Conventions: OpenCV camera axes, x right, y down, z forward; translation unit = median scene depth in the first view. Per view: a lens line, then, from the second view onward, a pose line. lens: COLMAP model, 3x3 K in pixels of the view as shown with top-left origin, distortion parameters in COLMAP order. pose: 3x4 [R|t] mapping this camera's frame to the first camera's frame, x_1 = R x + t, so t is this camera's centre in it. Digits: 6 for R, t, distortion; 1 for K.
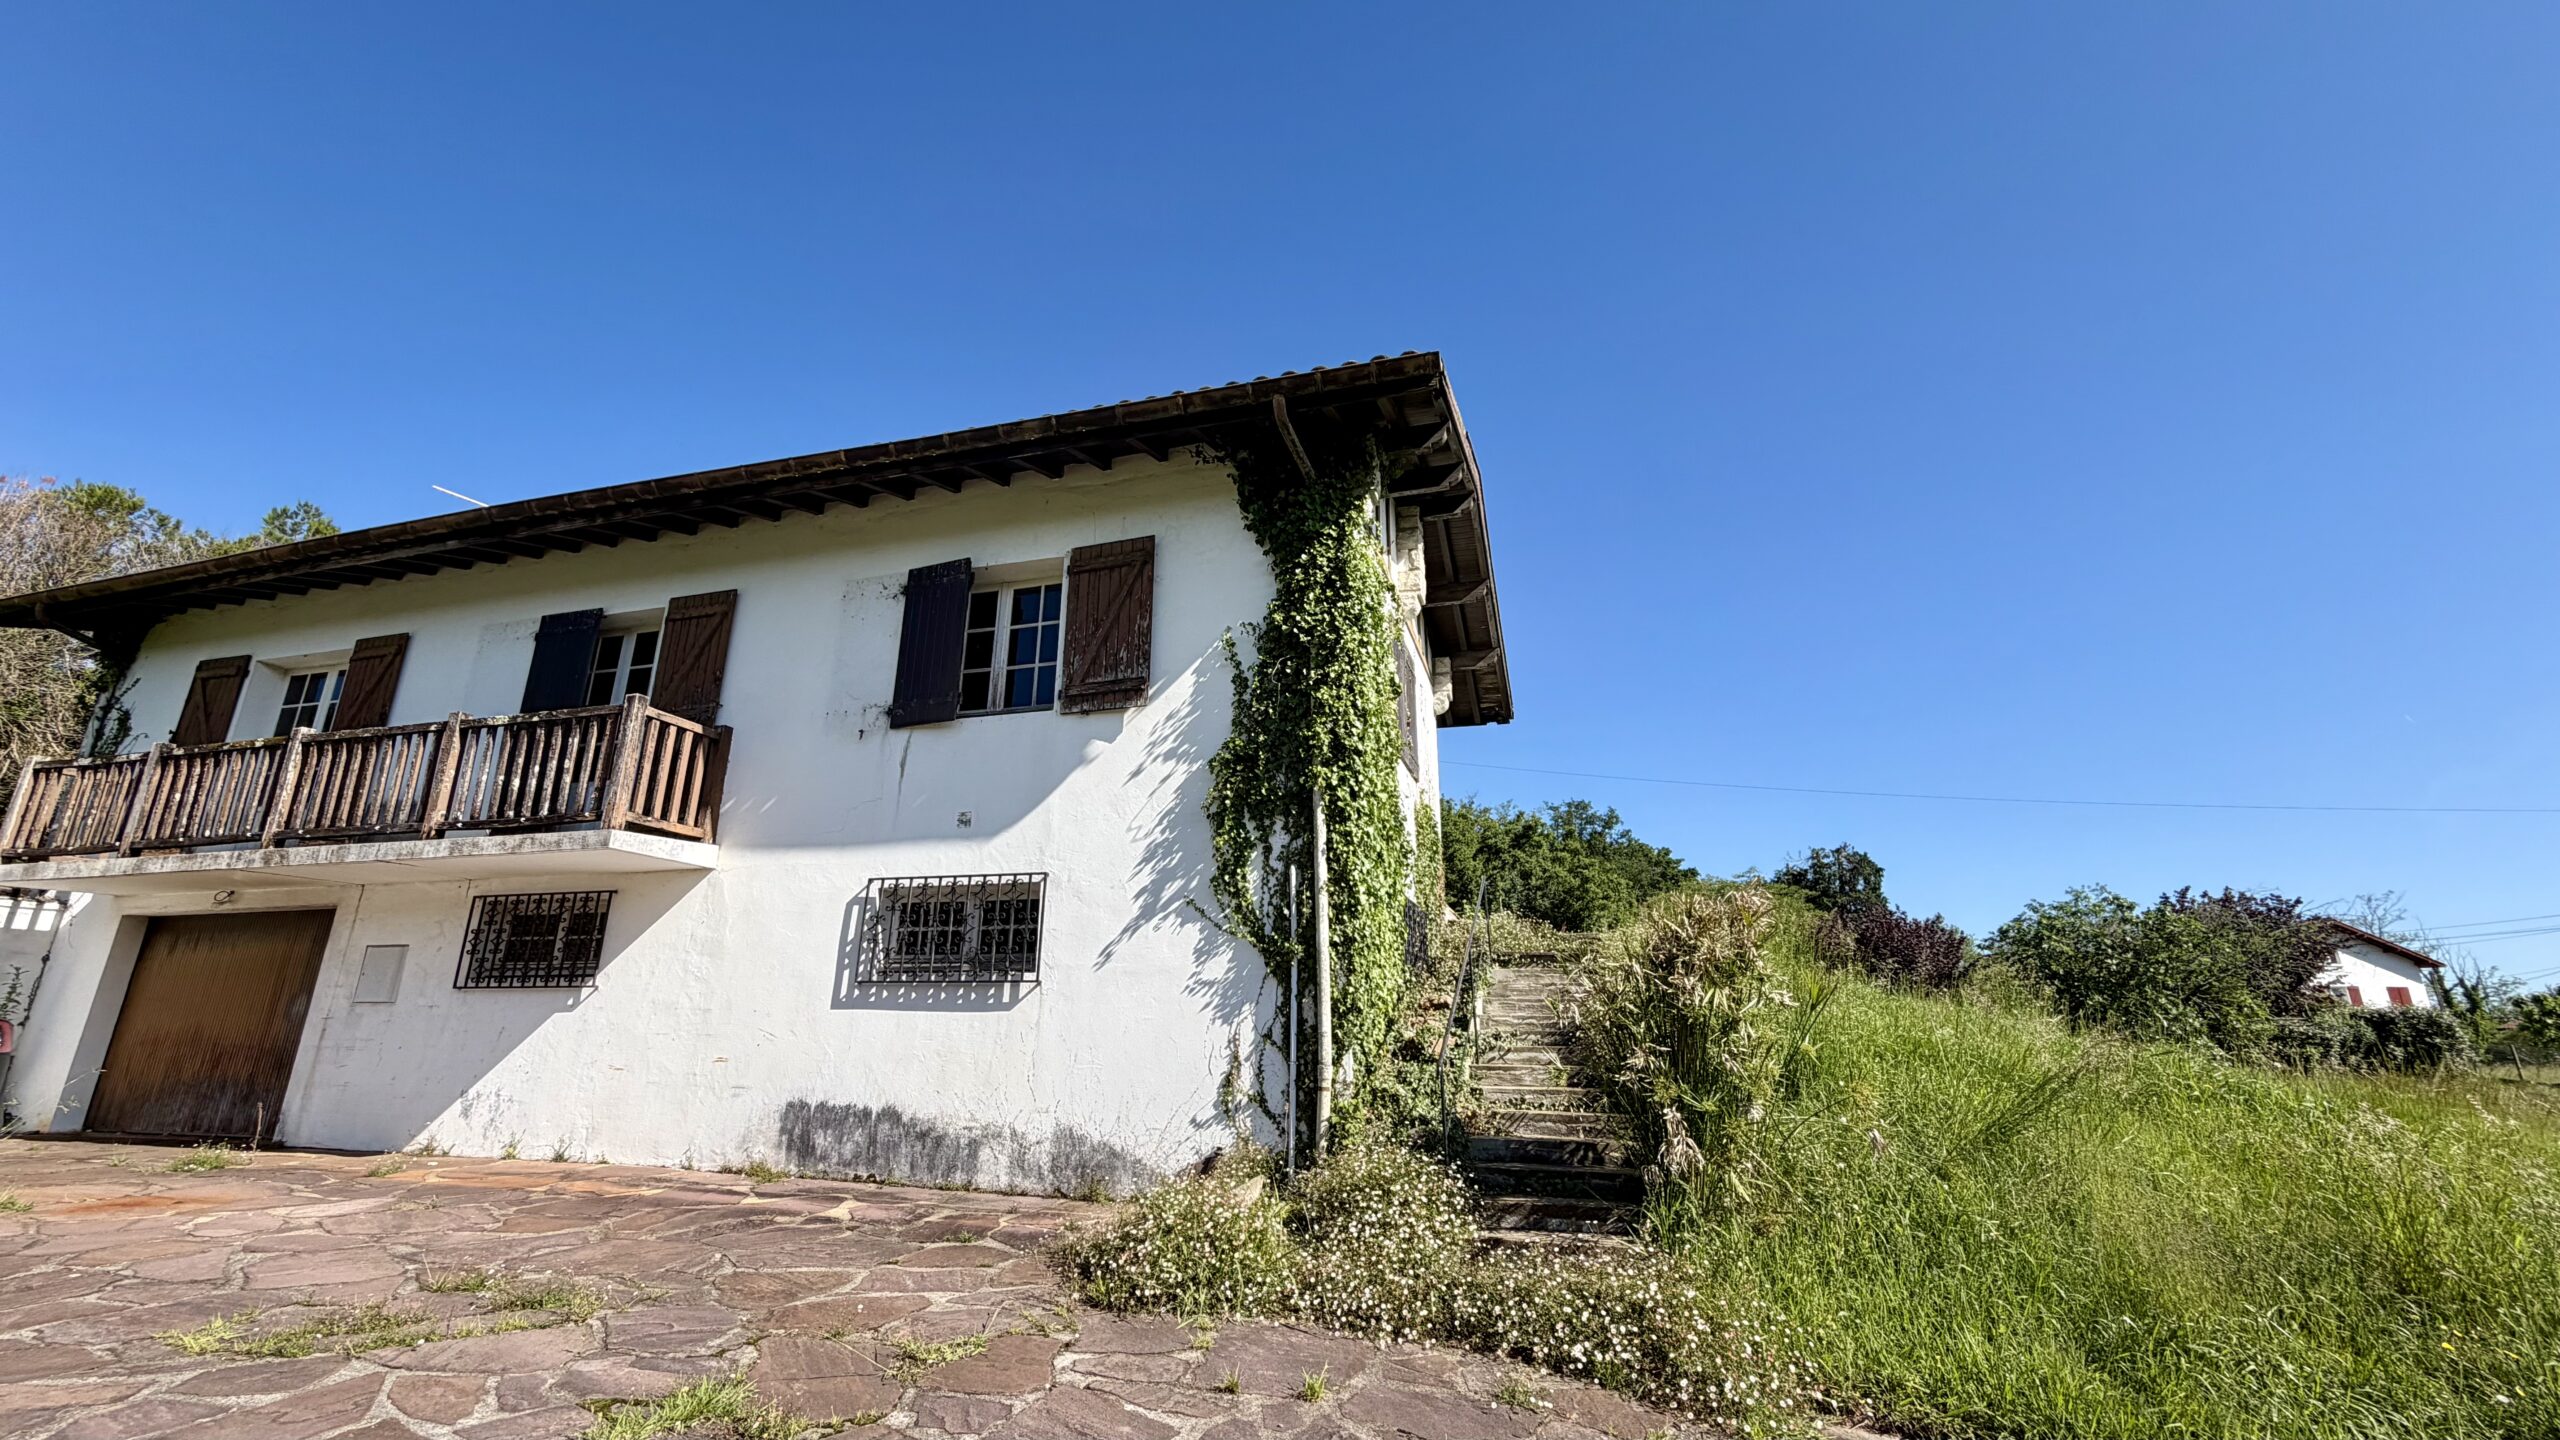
lens RADIAL K [[1016.5, 0, 1273.3], [0, 1016.5, 719.9], [0, 0, 1]] dist [-0.000598, -0.000051]
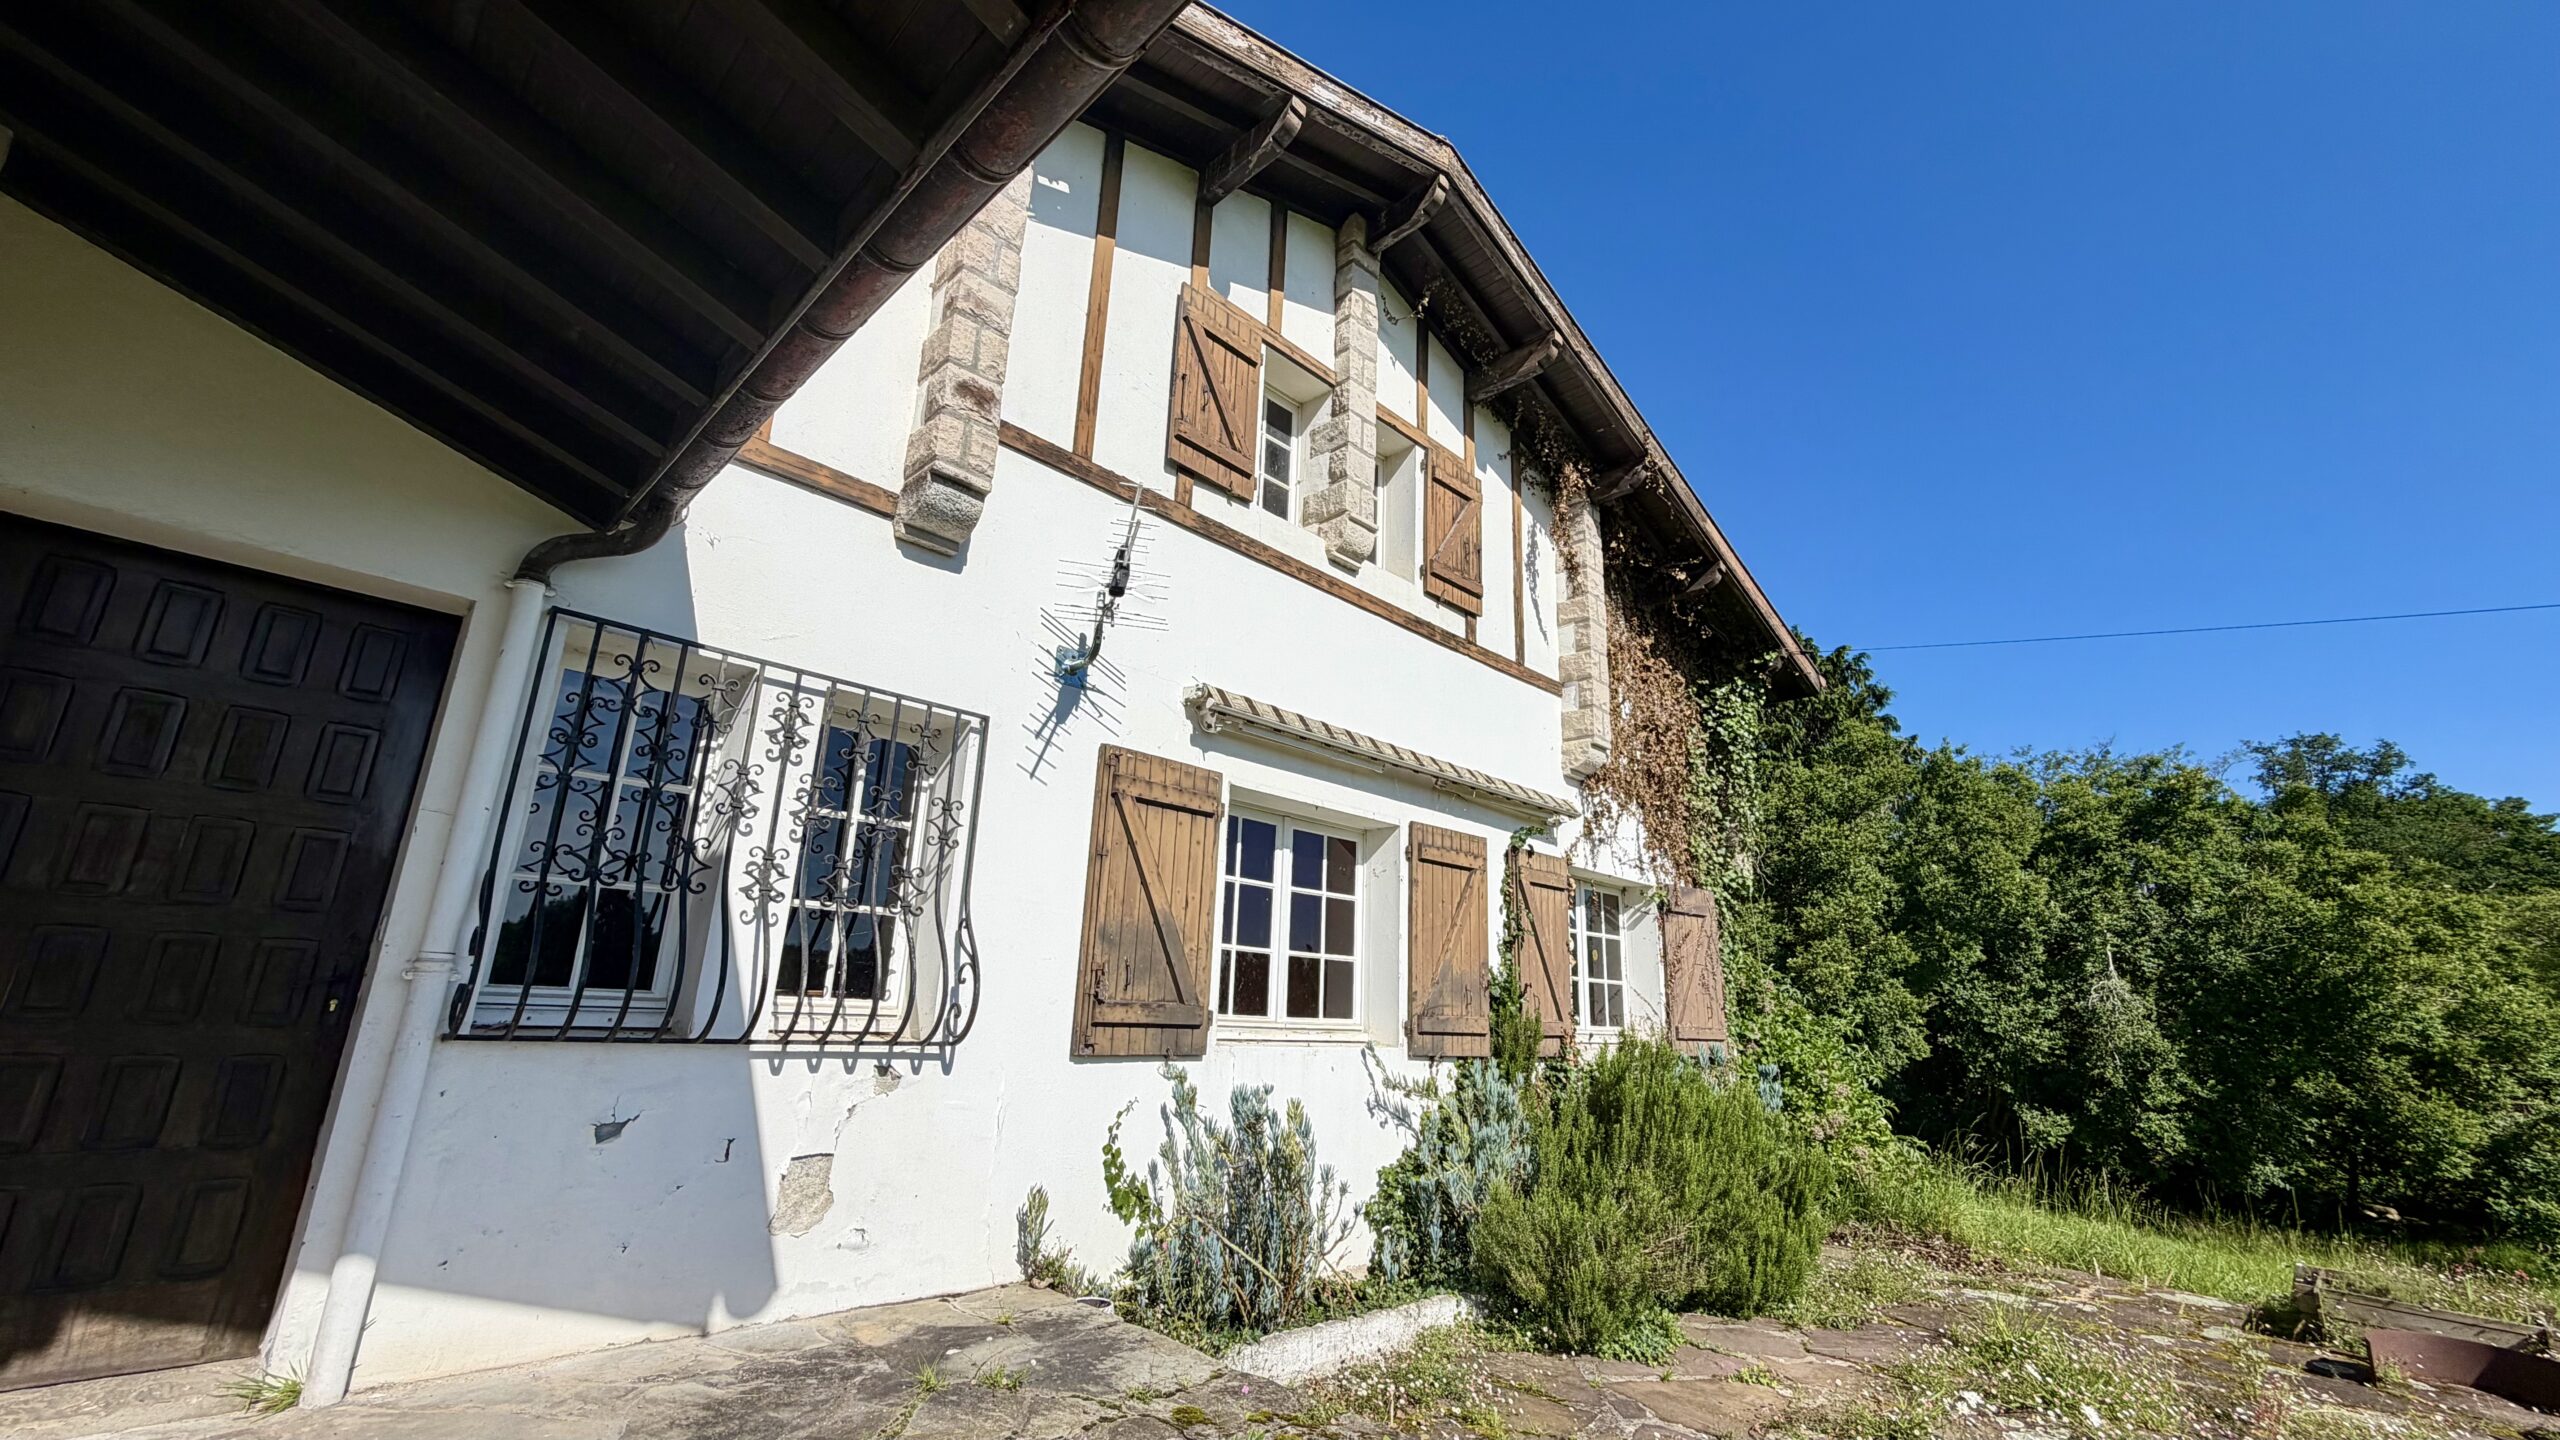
lens RADIAL K [[1016.5, 0, 1273.3], [0, 1016.5, 719.9], [0, 0, 1]] dist [-0.000598, -0.000051]
pose [[0.871442, -0.100723, -0.480045, 0.117545], [0.105726, 0.994255, -0.016685, 0.036467], [0.478968, -0.036214, 0.877085, 0.389167]]
